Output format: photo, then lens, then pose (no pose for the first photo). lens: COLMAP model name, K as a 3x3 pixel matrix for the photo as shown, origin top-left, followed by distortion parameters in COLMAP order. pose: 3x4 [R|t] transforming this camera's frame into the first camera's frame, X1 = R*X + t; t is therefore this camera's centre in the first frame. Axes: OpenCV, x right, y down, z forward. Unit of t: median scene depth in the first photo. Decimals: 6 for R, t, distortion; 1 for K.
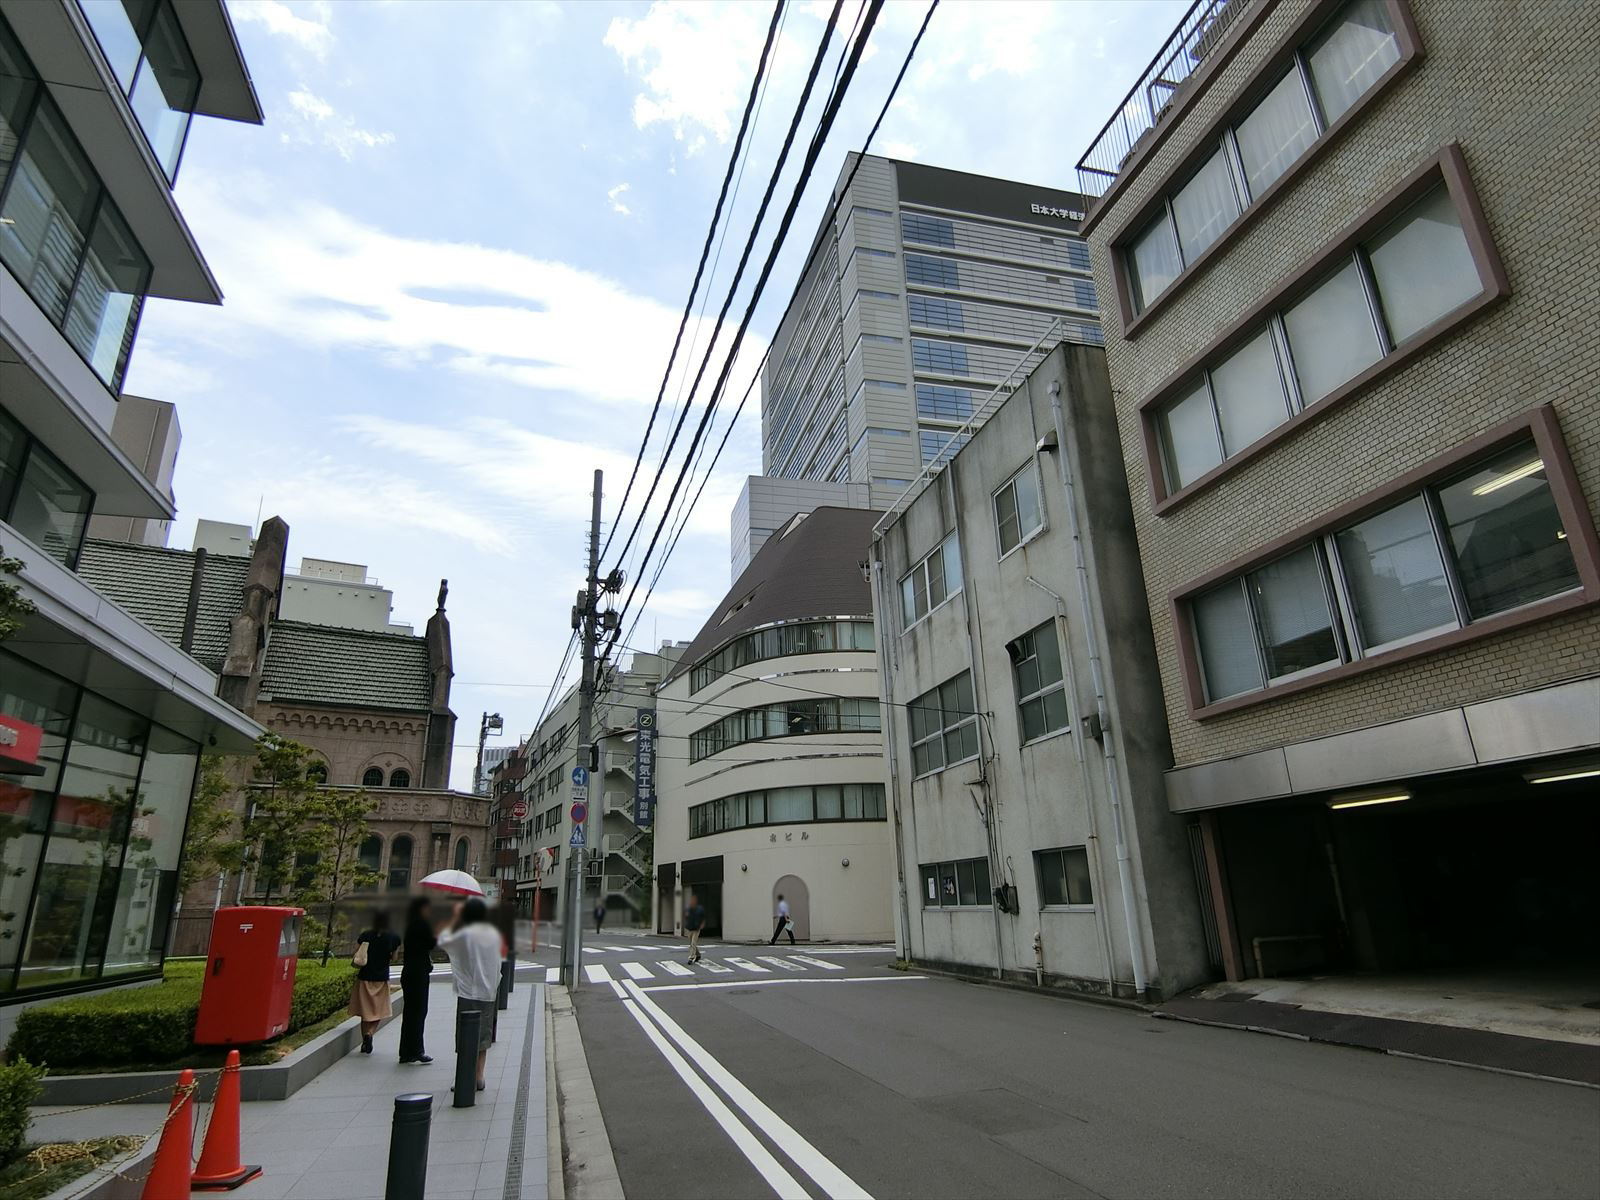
lens RADIAL K [[888.8, 0, 800.0], [0, 888.8, 600.0], [0, 0, 1]] dist [-0.017403, 0.001450]
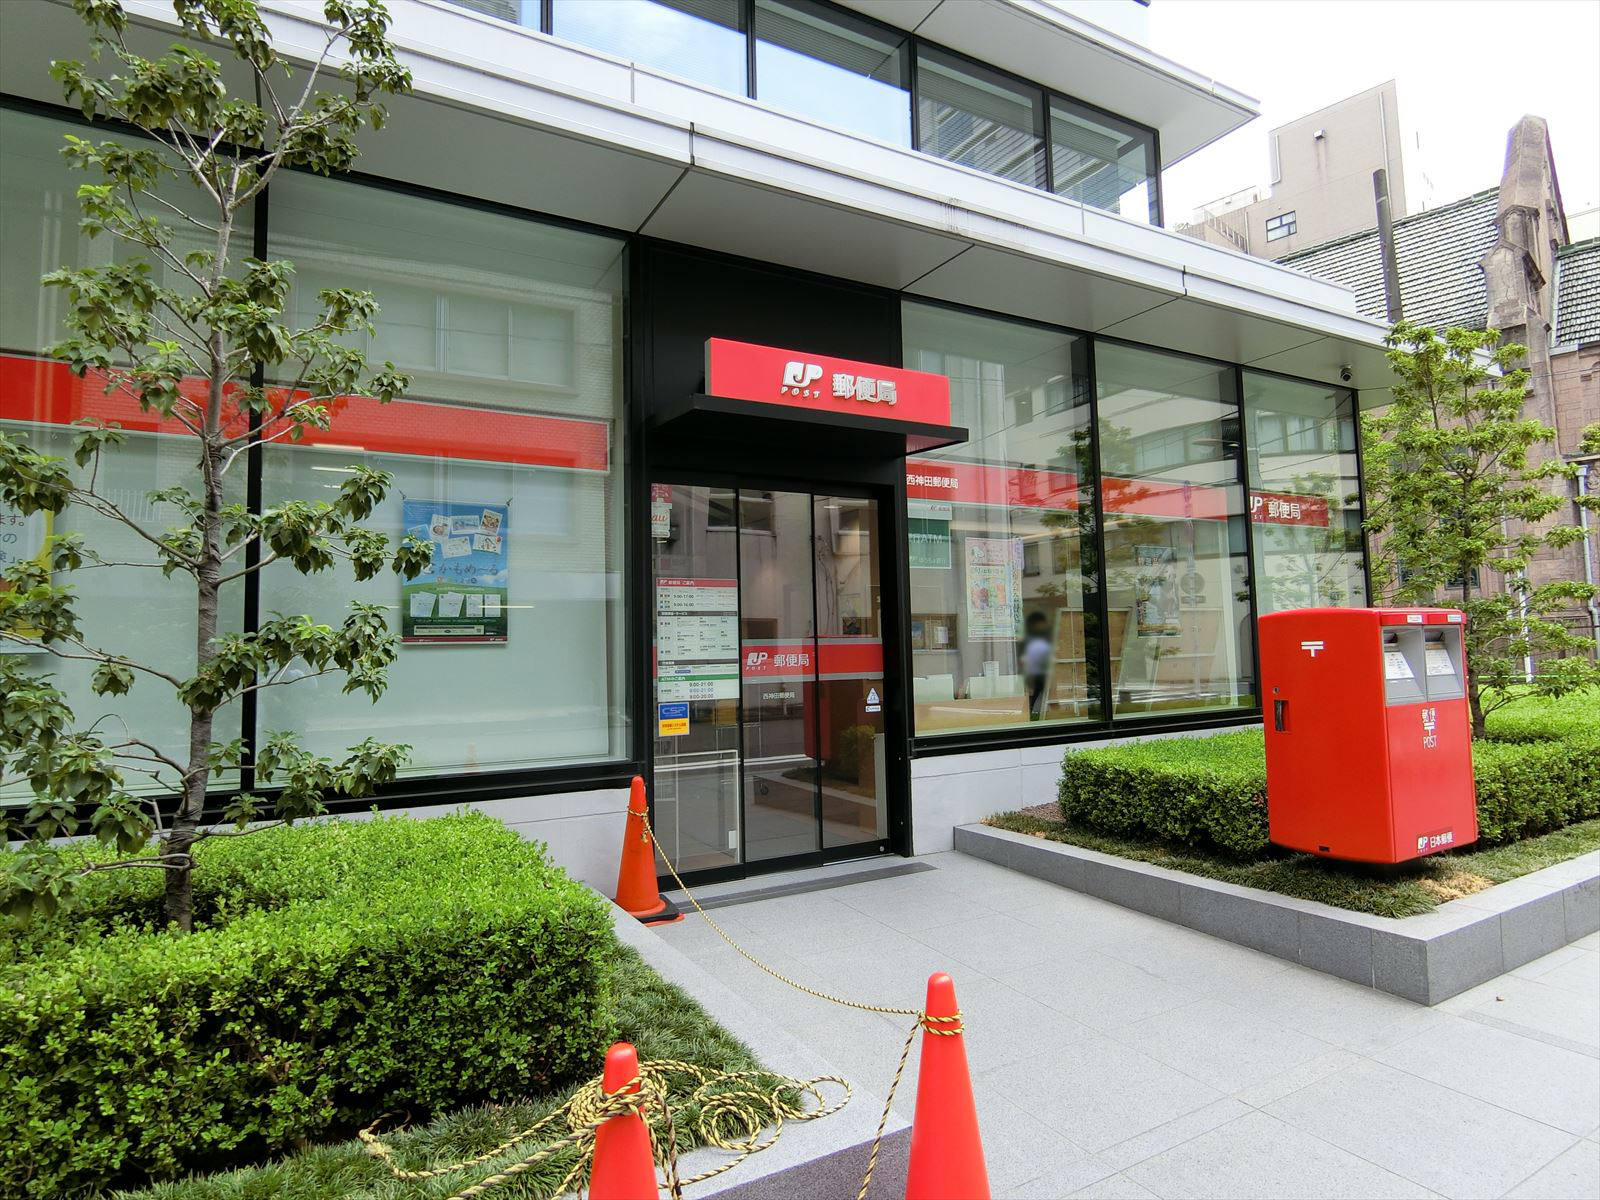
lens RADIAL K [[888.8, 0, 800.0], [0, 888.8, 600.0], [0, 0, 1]] dist [-0.017403, 0.001450]
pose [[0.239201, -0.038590, -0.970203, -0.198676], [0.335413, 0.940983, 0.045267, 0.221815], [0.911198, -0.336247, 0.238028, 0.612772]]
